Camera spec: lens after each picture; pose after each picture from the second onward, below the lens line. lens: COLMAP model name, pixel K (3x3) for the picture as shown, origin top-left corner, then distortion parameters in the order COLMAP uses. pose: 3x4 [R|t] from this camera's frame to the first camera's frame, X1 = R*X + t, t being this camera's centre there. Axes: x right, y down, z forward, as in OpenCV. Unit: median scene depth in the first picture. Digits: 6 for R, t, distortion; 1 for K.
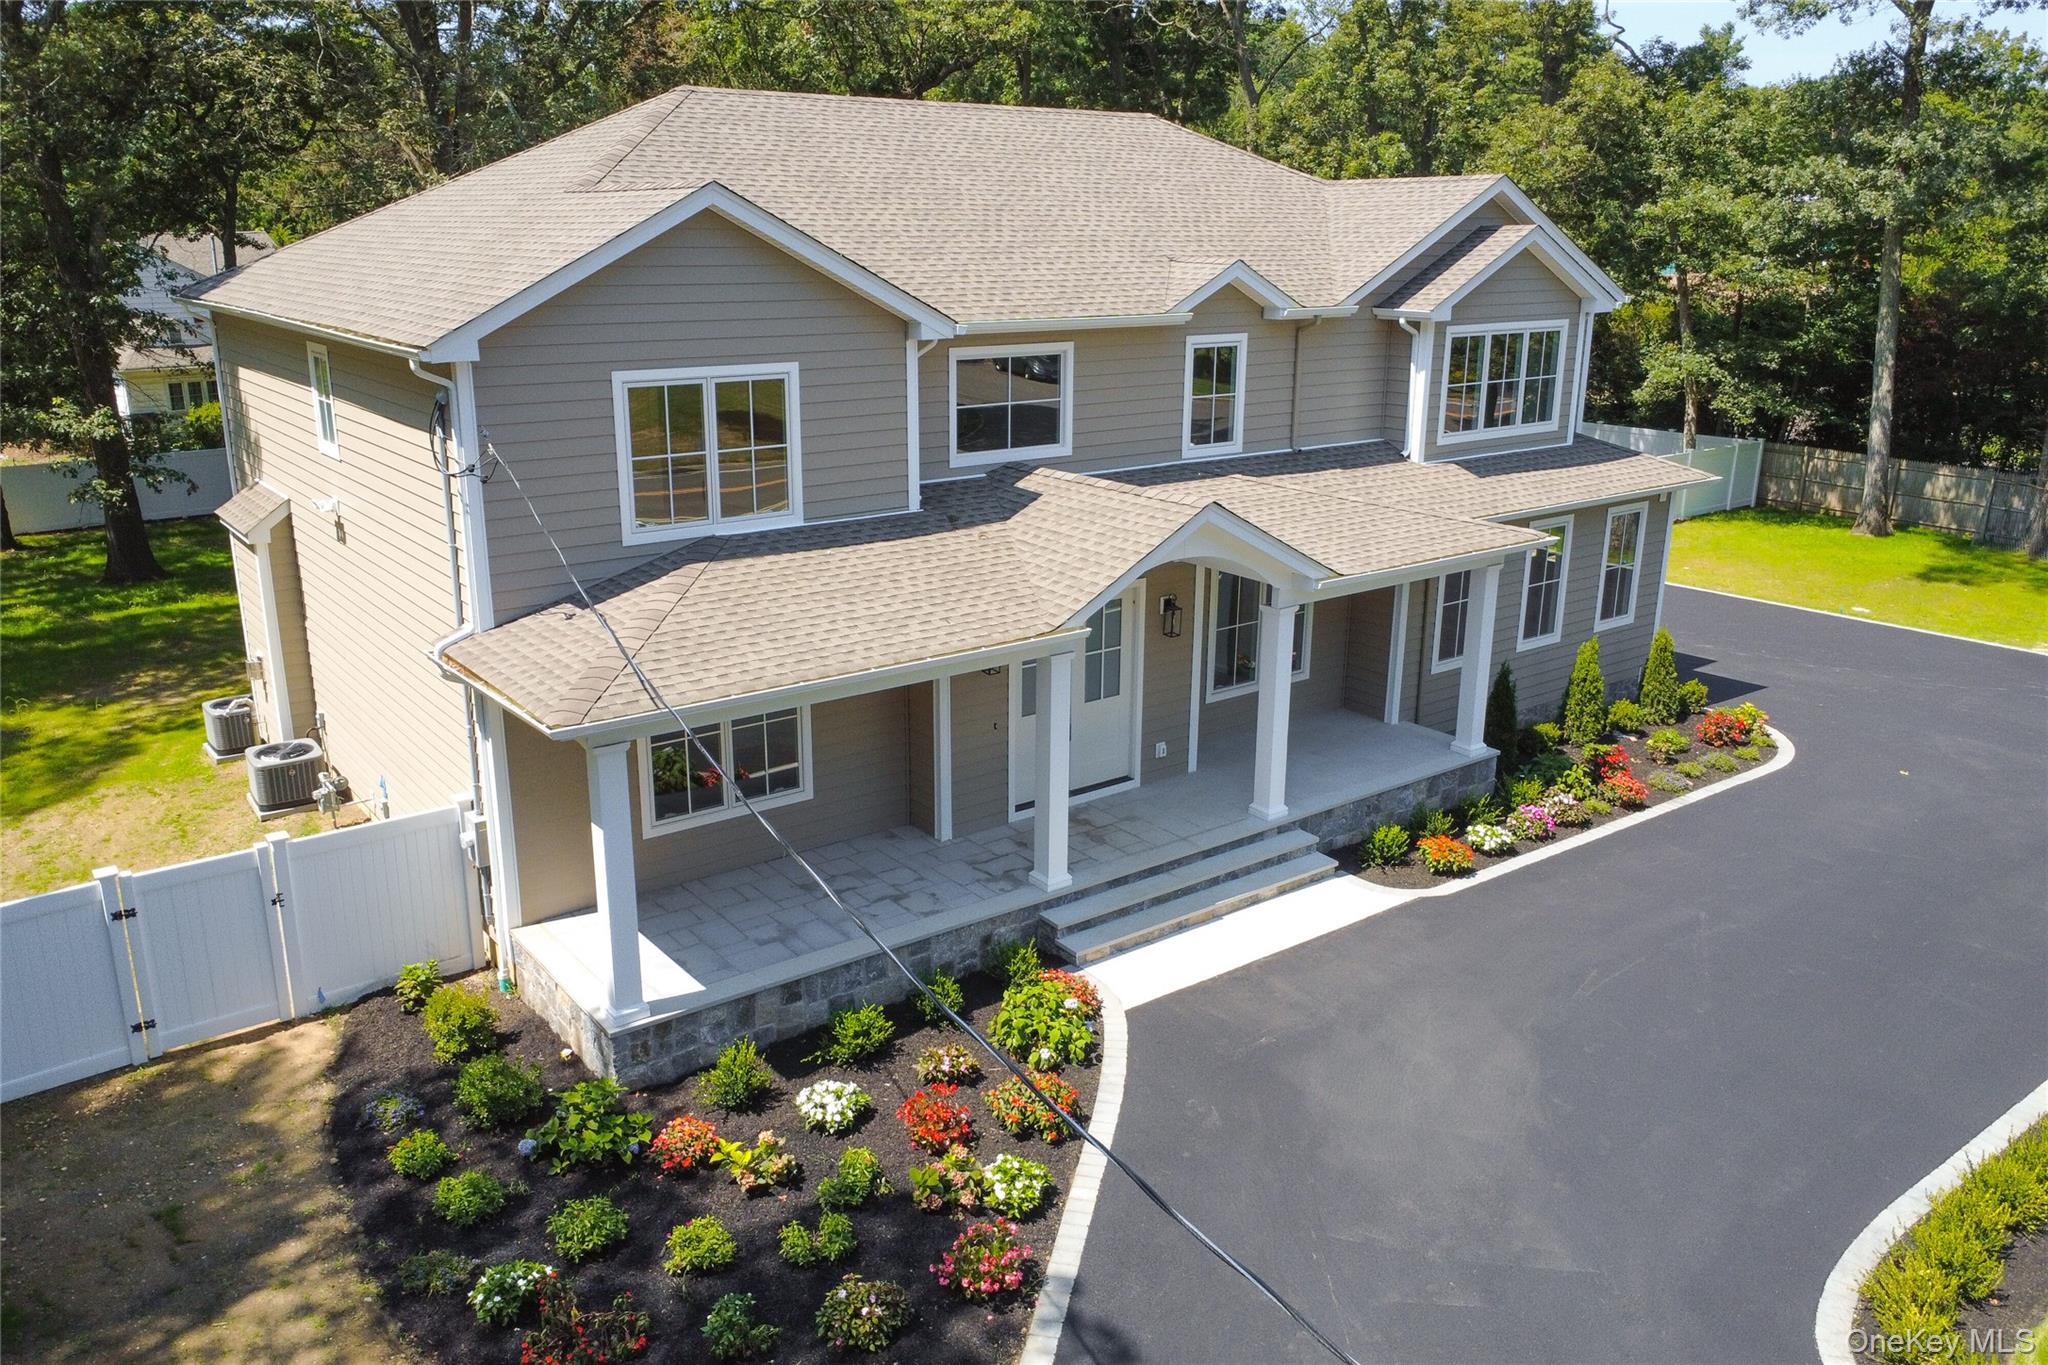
lens RADIAL K [[1555.2, 0, 1024.0], [0, 1555.2, 682.5], [0, 0, 1]] dist [0.006473, 0.001407]
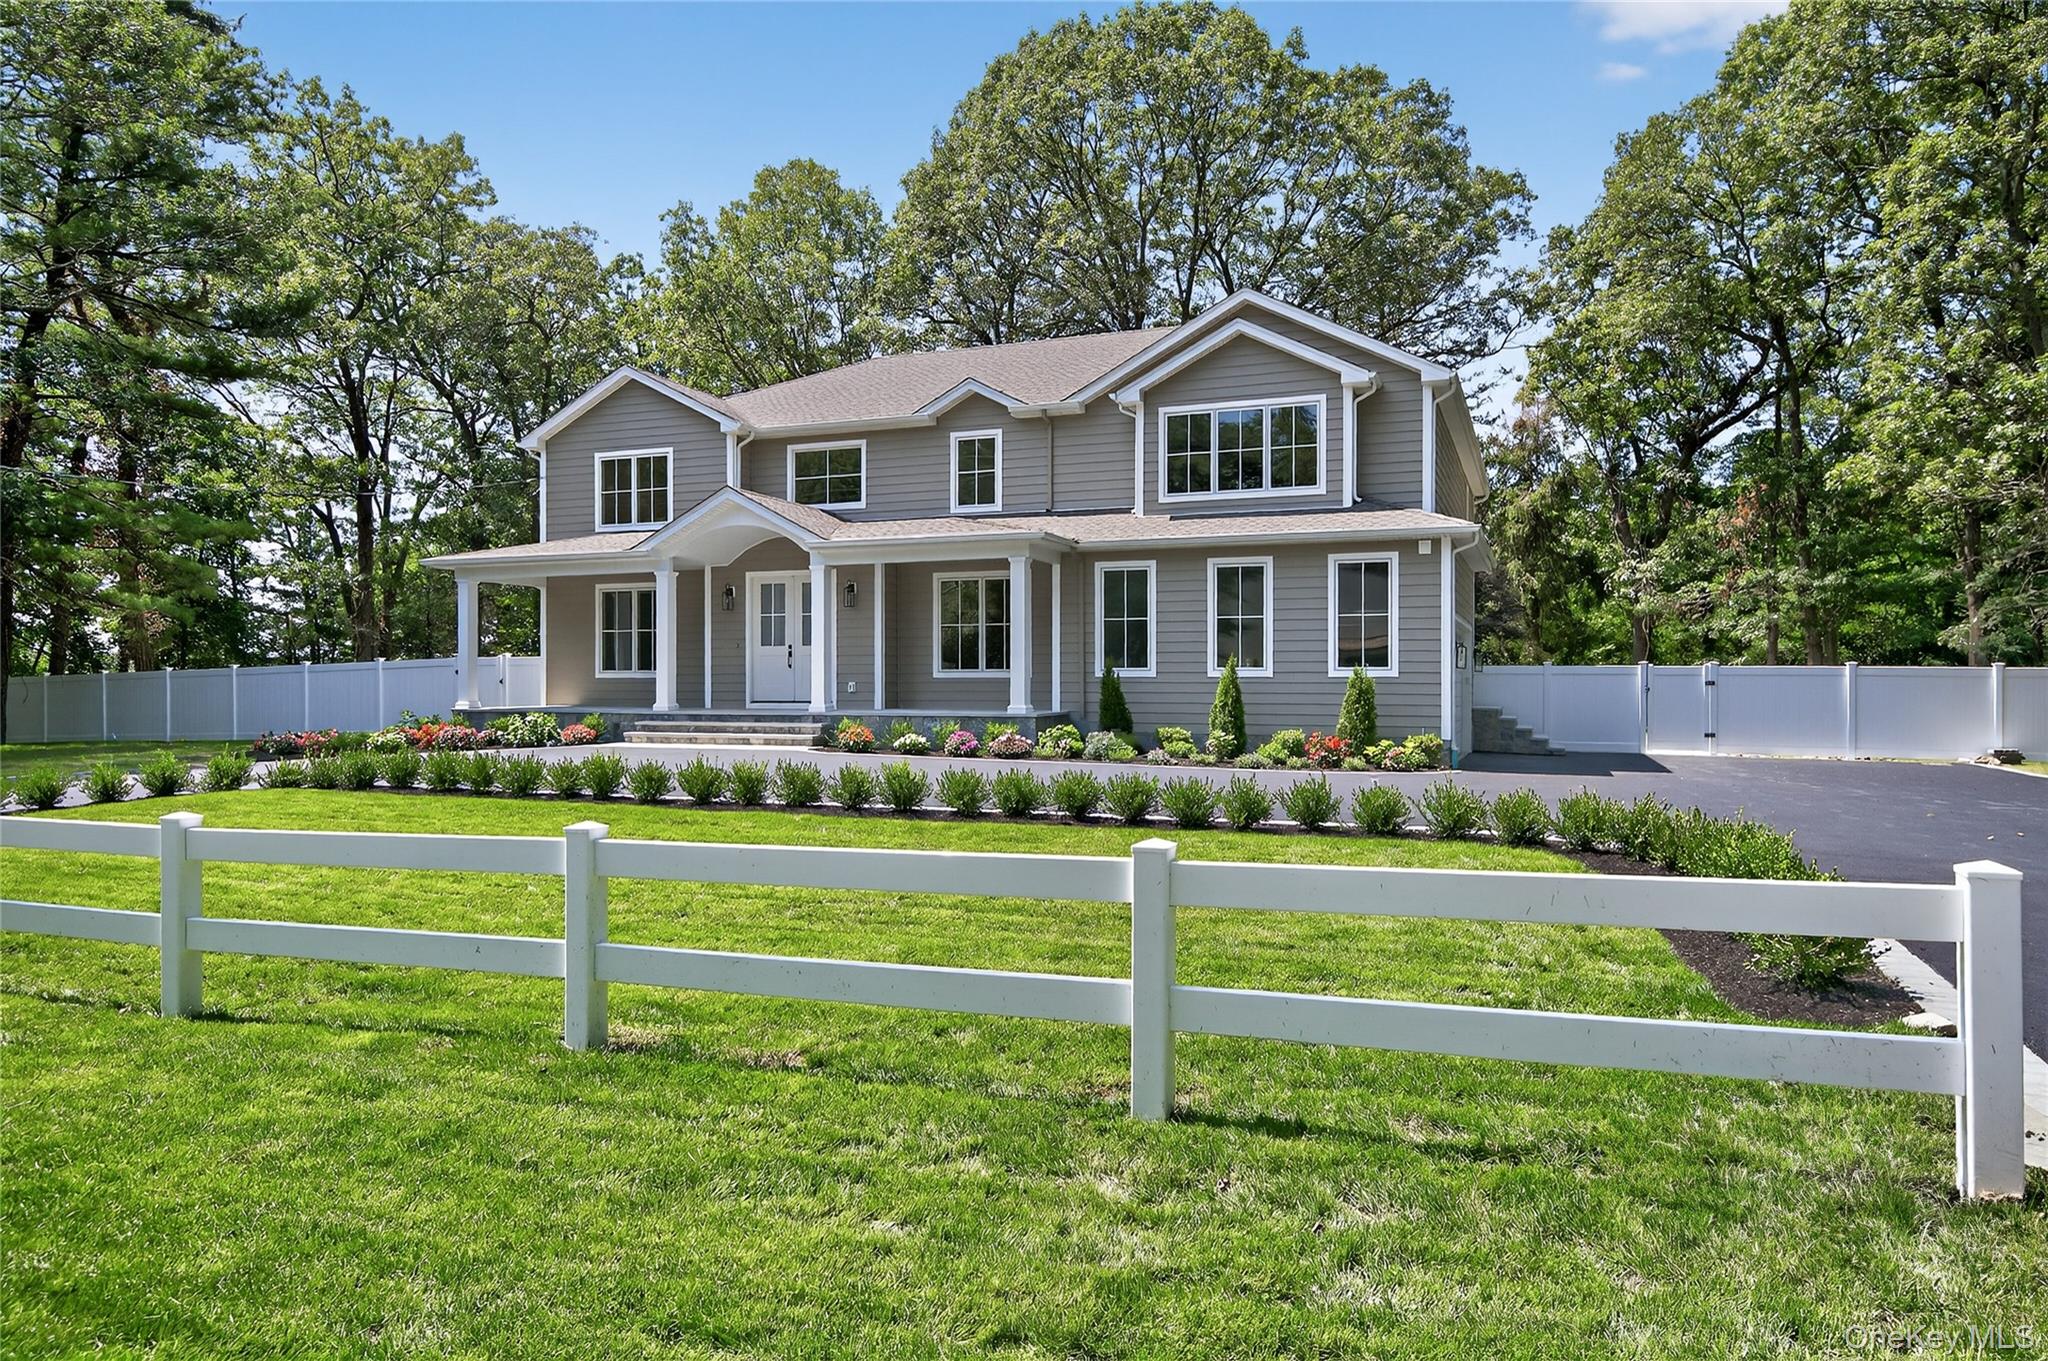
lens RADIAL K [[1274.8, 0, 1024.0], [0, 1274.8, 680.5], [0, 0, 1]] dist [-0.003711, -0.000390]
pose [[0.518032, -0.005359, -0.855345, 1.142902], [-0.242932, 0.957880, -0.153131, 0.172522], [0.820138, 0.287117, 0.494911, 0.488172]]
